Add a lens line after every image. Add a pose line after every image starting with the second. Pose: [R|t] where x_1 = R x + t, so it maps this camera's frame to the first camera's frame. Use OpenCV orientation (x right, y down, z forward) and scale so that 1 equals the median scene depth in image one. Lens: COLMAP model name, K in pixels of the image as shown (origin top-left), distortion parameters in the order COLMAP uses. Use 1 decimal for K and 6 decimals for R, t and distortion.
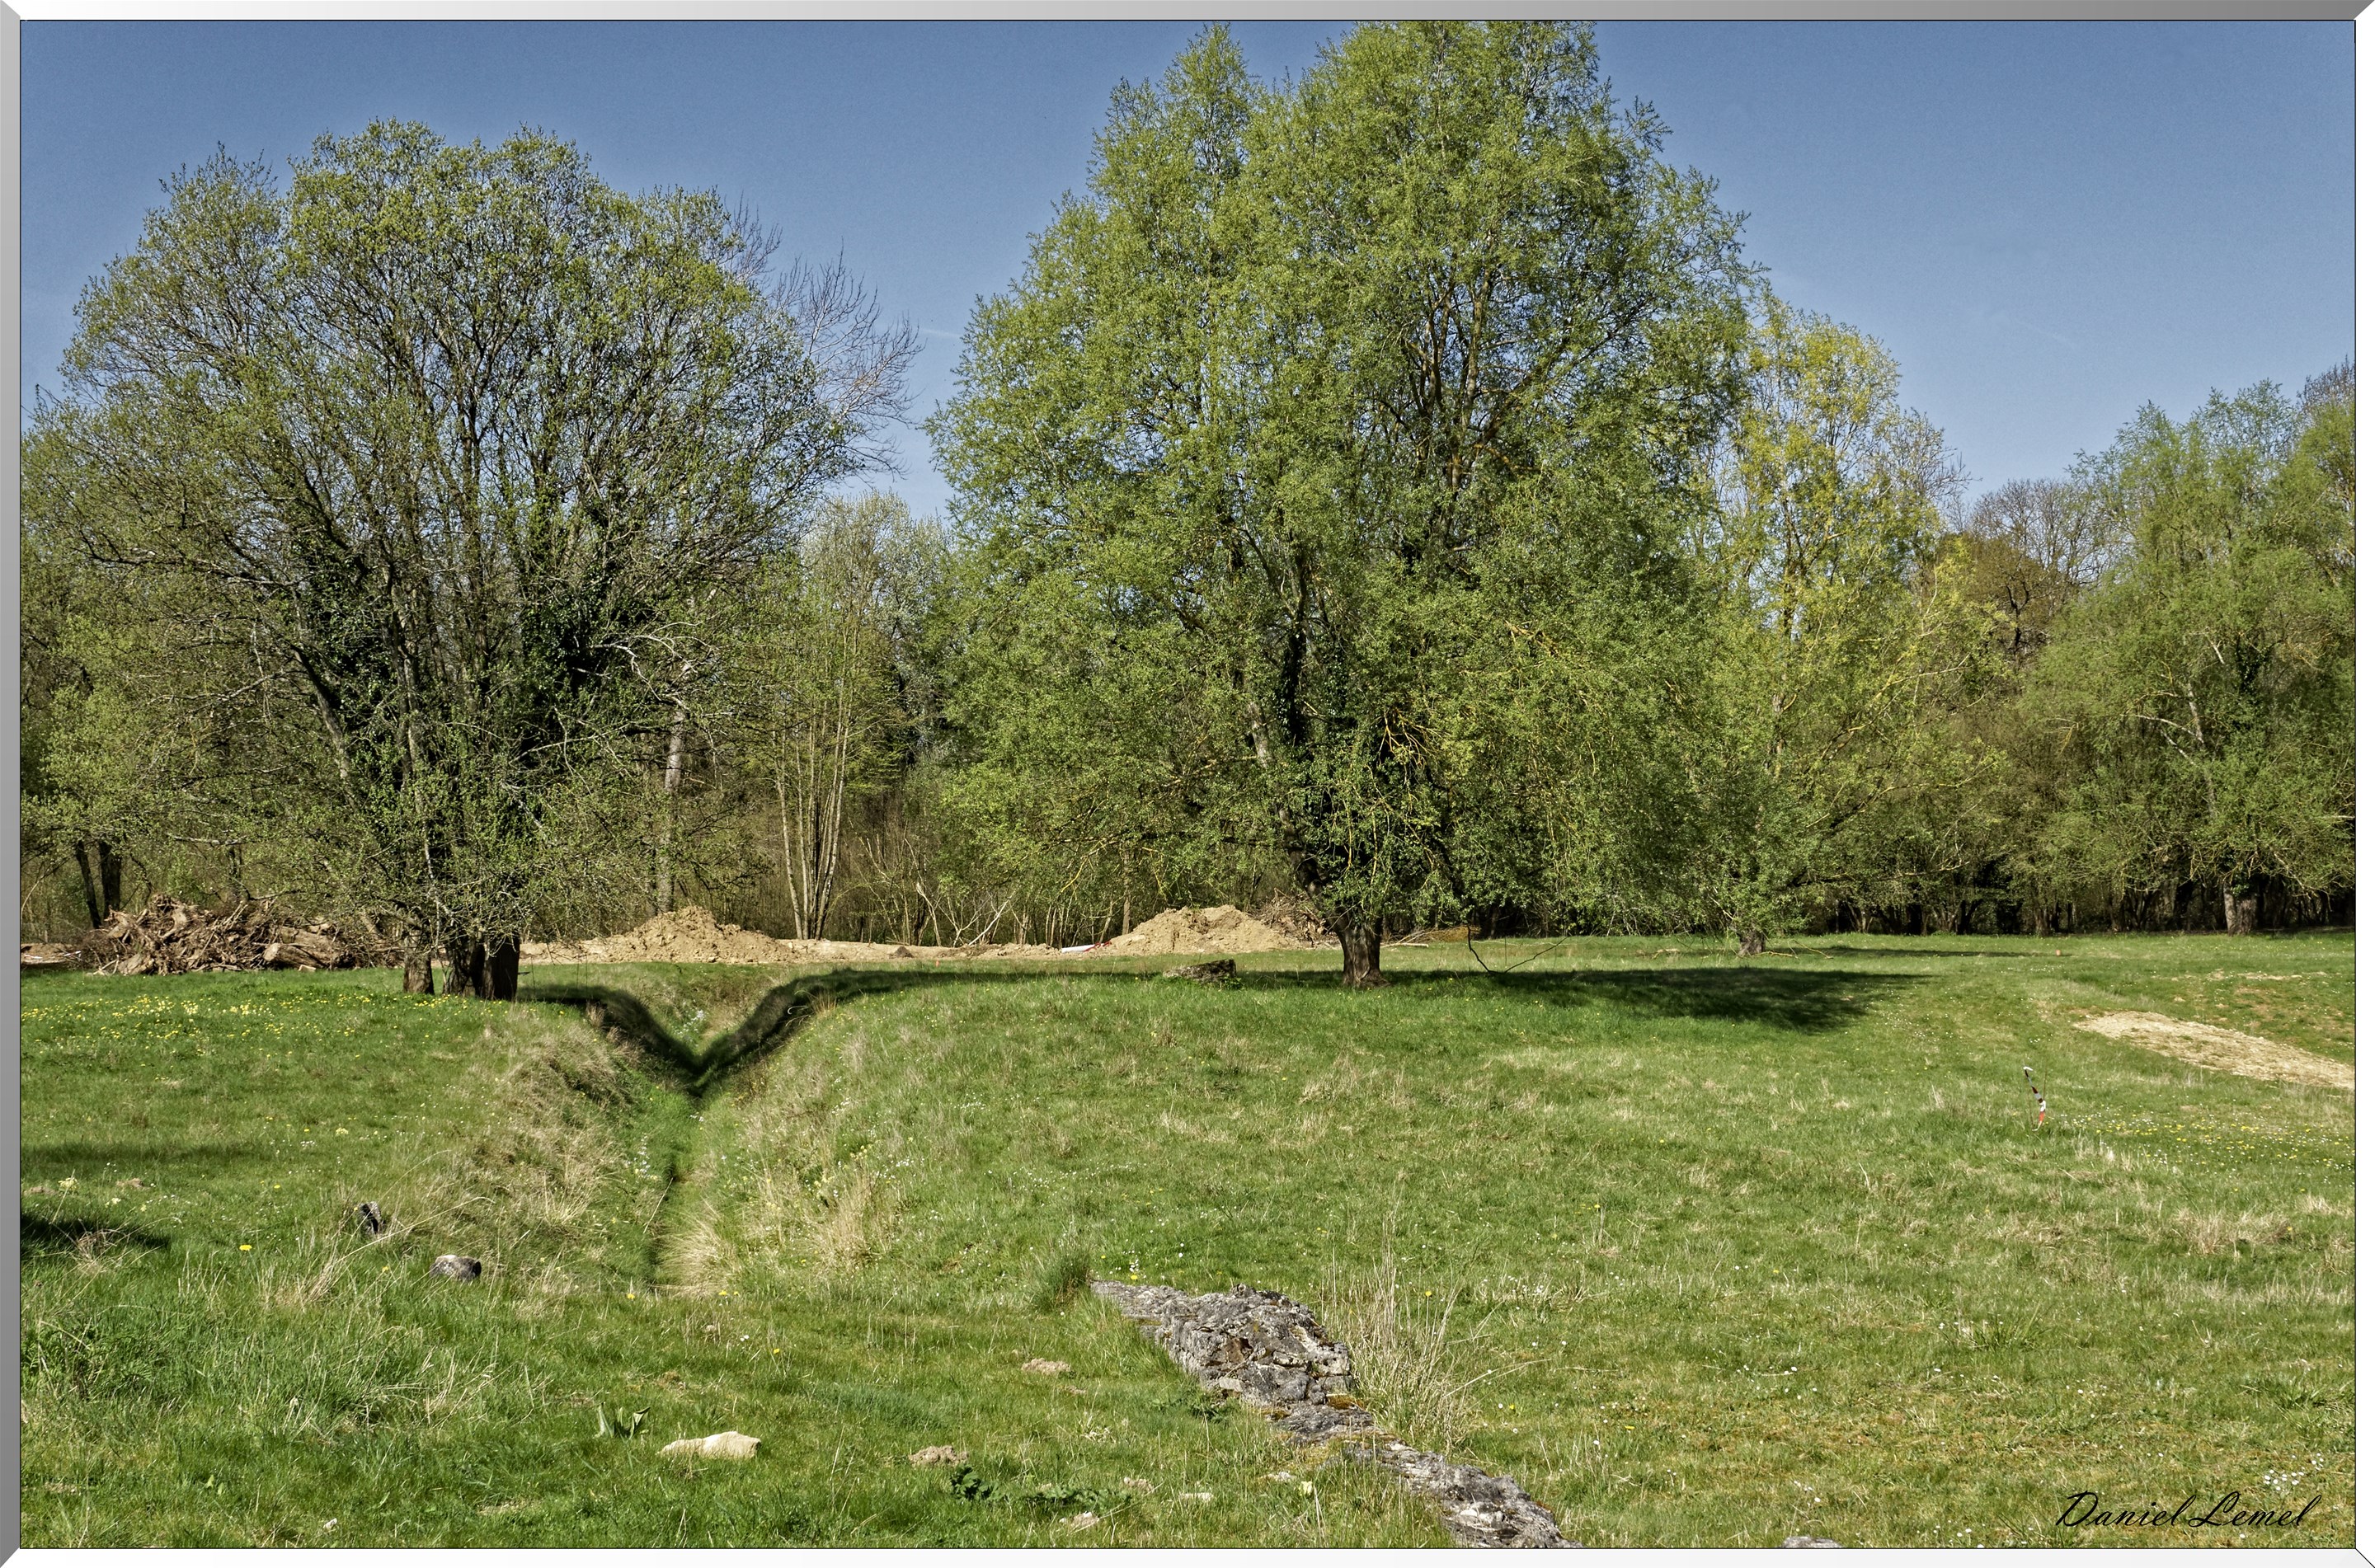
lens RADIAL K [[3571.2, 0, 1186.4], [0, 3571.2, 786.3], [0, 0, 1]] dist [-0.083151, 0.000000]
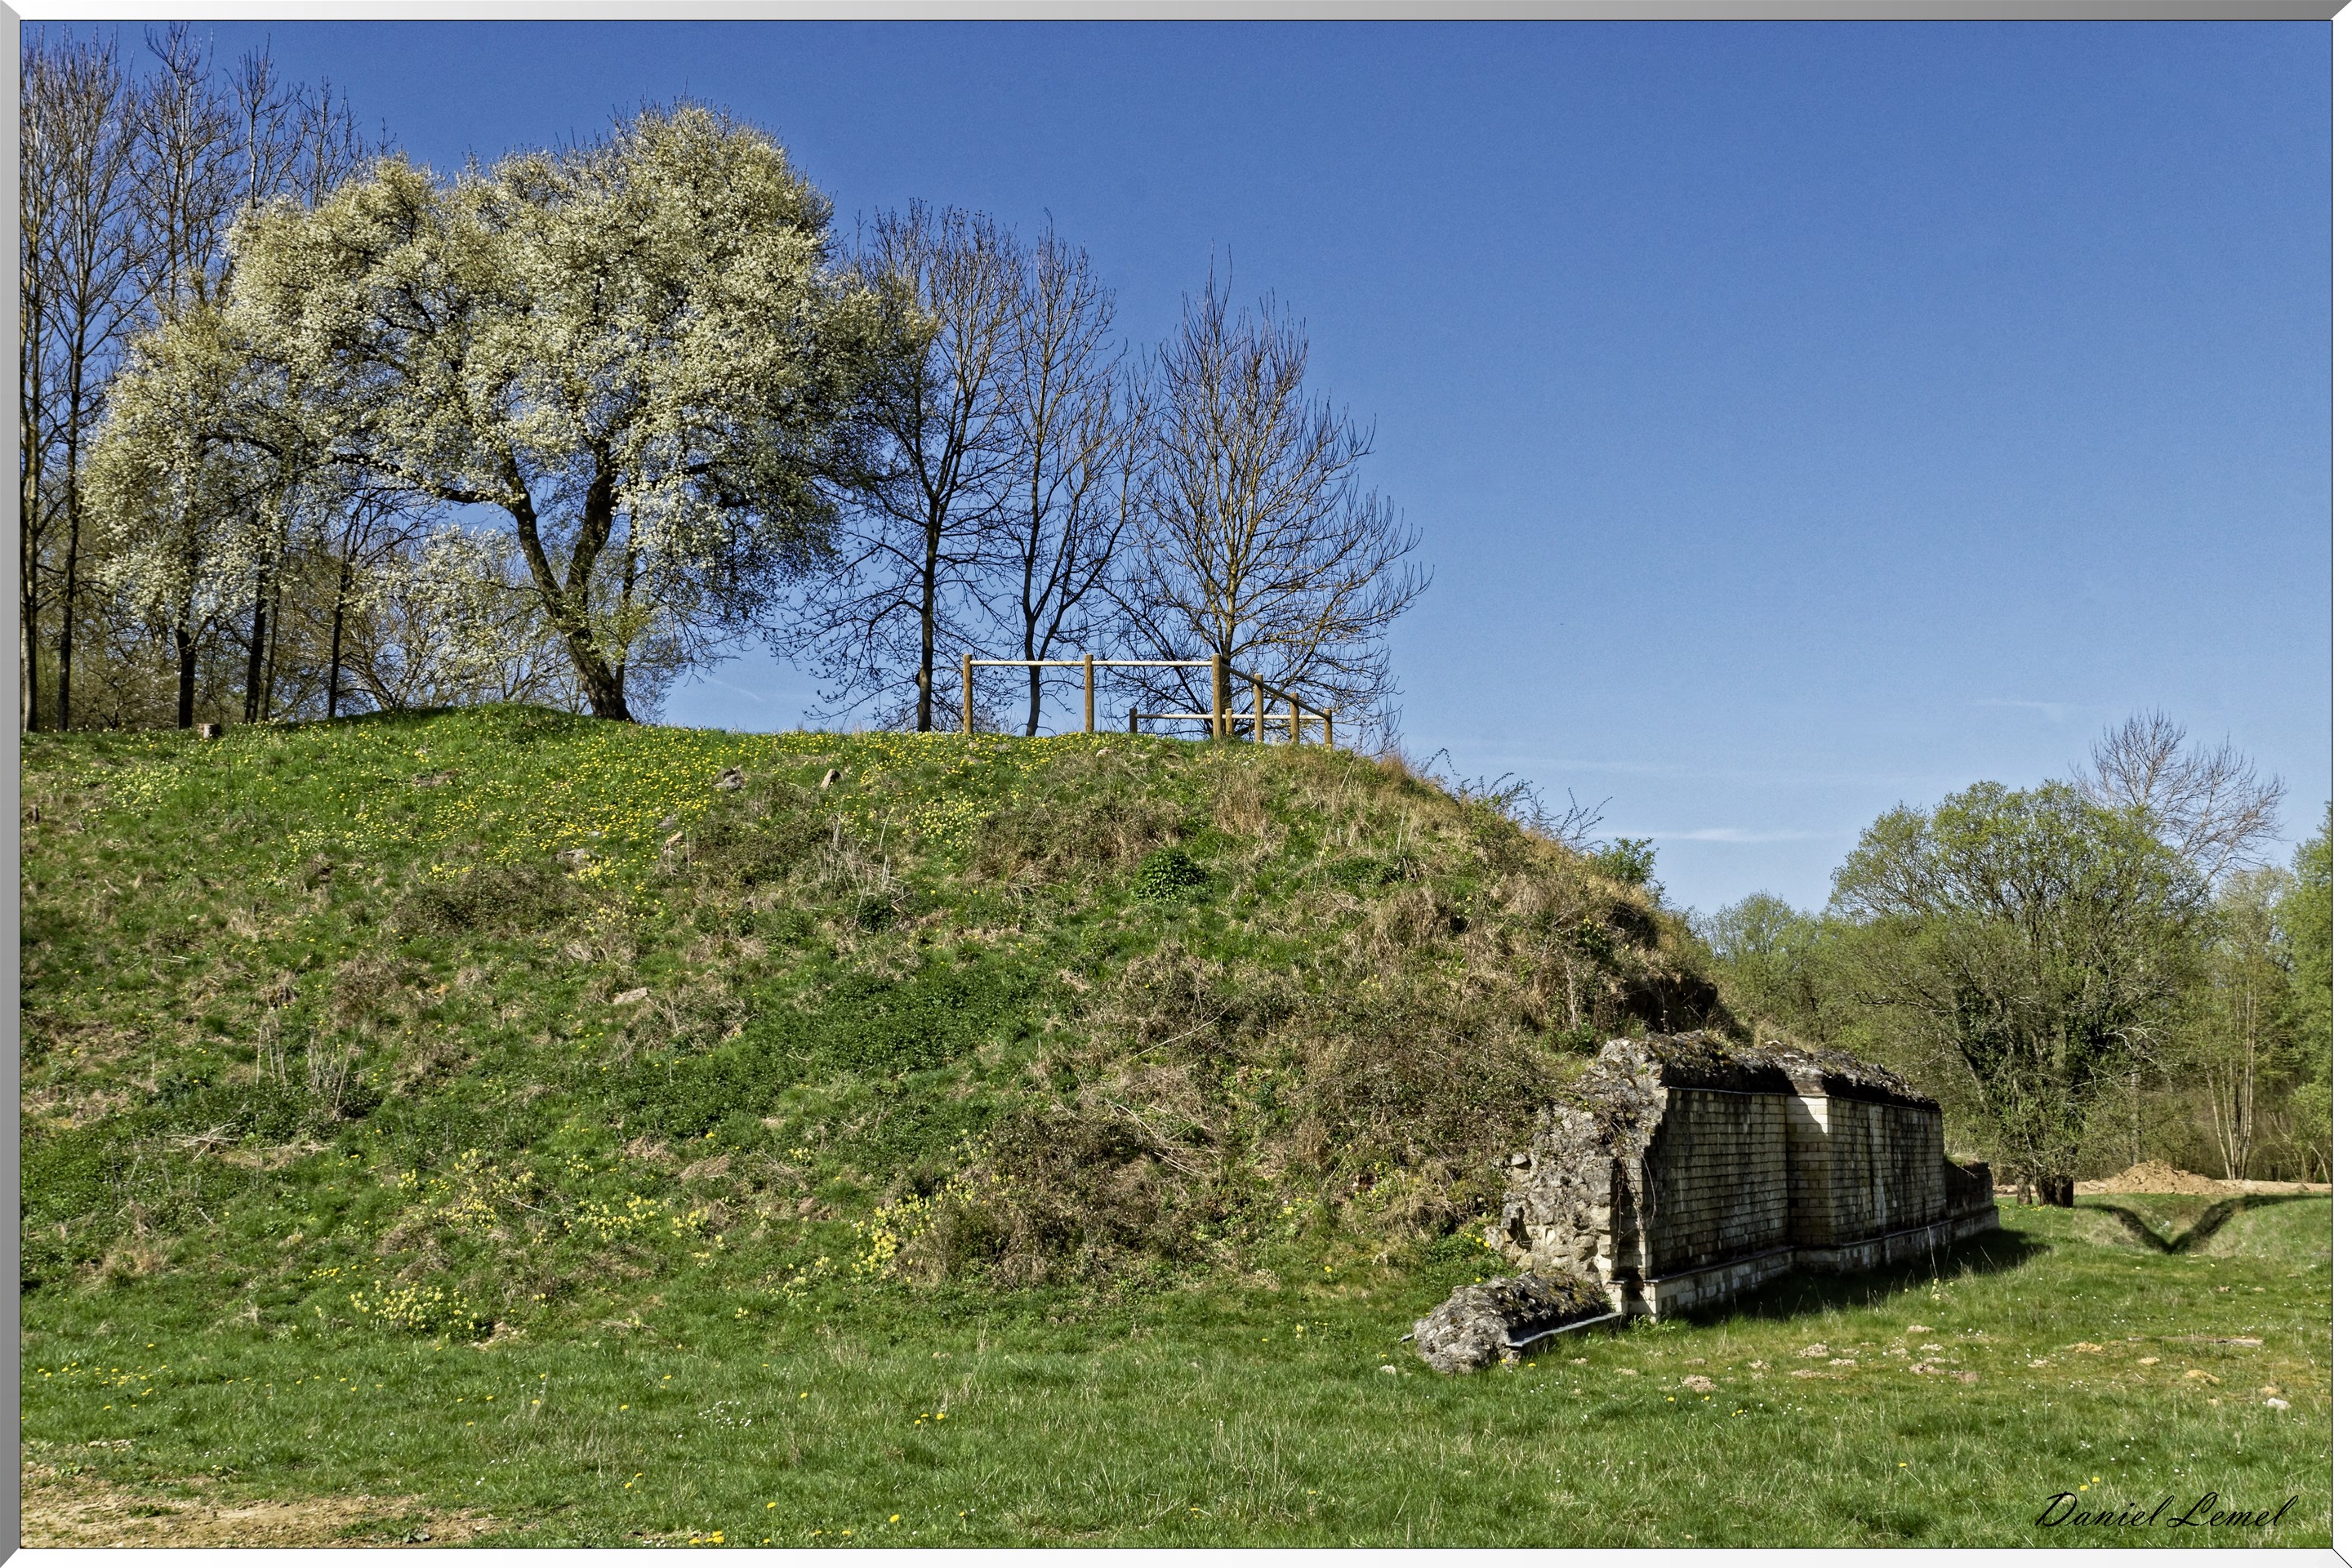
lens RADIAL K [[2835.4, 0, 1173.4], [0, 2835.4, 790.7], [0, 0, 1]] dist [0.035636, 0.000000]
pose [[0.894600, -0.072956, -0.440873, 0.075446], [0.030545, 0.994259, -0.102551, -0.023051], [0.445823, 0.078276, 0.891692, -0.616824]]
